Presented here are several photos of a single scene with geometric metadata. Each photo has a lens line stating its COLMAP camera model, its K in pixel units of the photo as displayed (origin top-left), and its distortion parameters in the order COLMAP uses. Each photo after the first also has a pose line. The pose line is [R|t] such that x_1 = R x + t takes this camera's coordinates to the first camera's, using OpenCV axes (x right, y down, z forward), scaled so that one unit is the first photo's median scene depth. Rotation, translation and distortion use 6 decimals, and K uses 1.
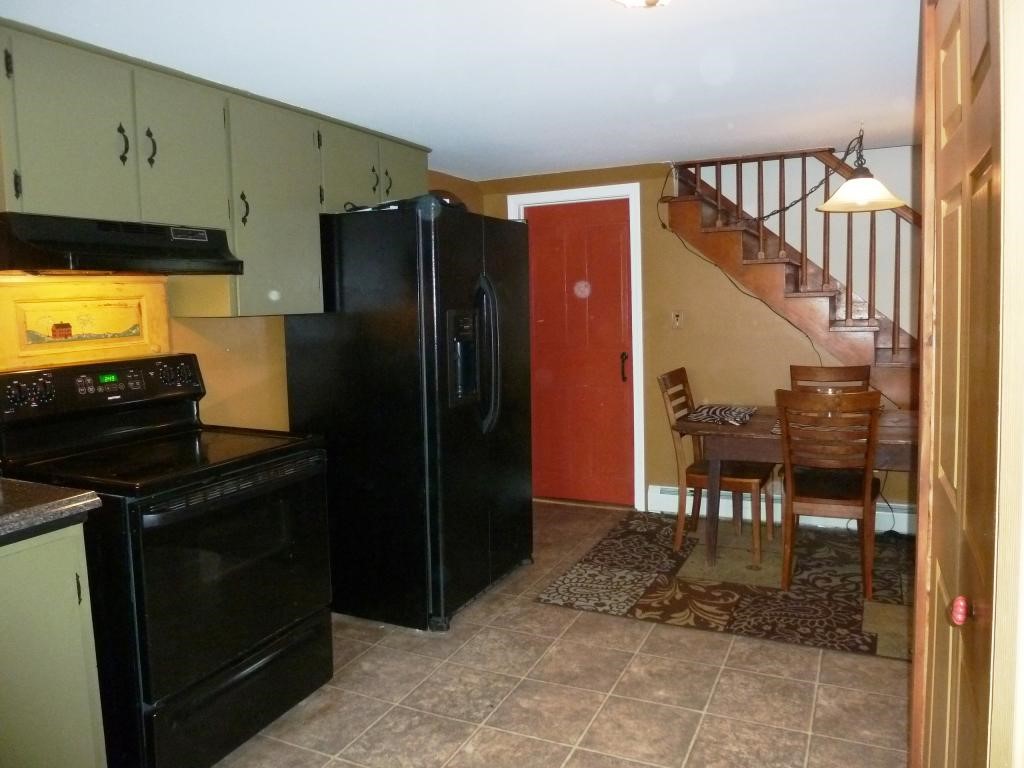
lens RADIAL K [[757.4, 0, 512.3], [0, 757.4, 382.4], [0, 0, 1]] dist [-0.040492, 0.016110]
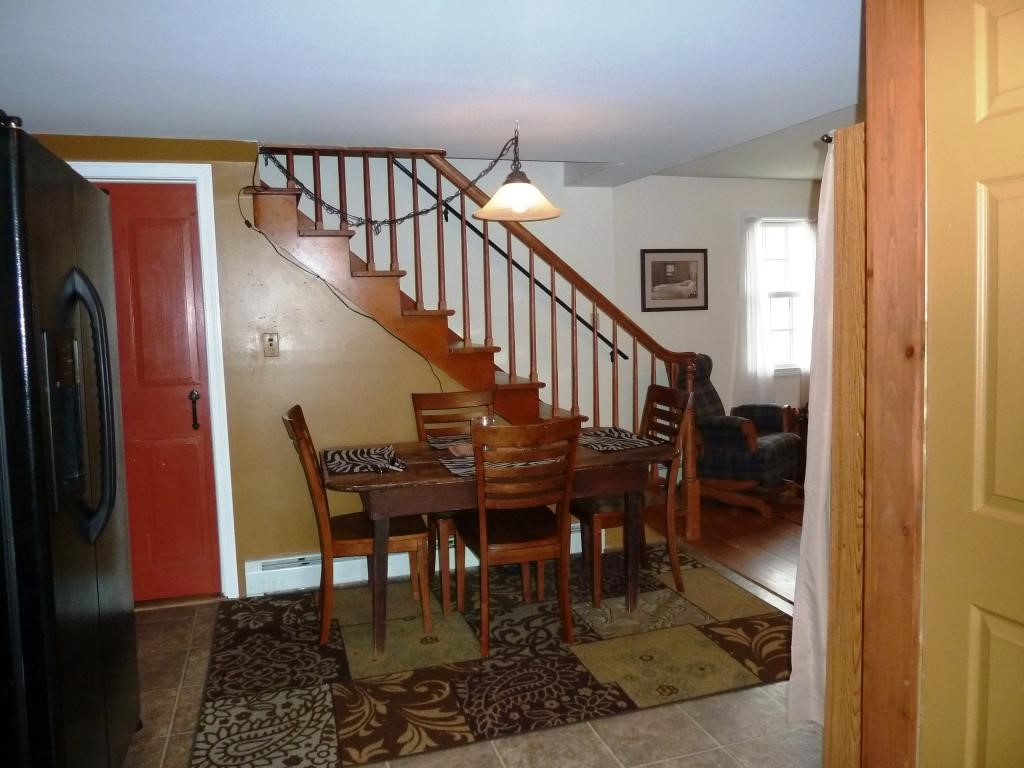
lens RADIAL K [[757.4, 0, 515.1], [0, 757.4, 383.0], [0, 0, 1]] dist [-0.040492, 0.016110]
pose [[0.730410, -0.053378, 0.680920, -0.175592], [0.079468, 0.996812, -0.007102, -0.024152], [-0.678370, 0.059298, 0.732324, 0.344664]]
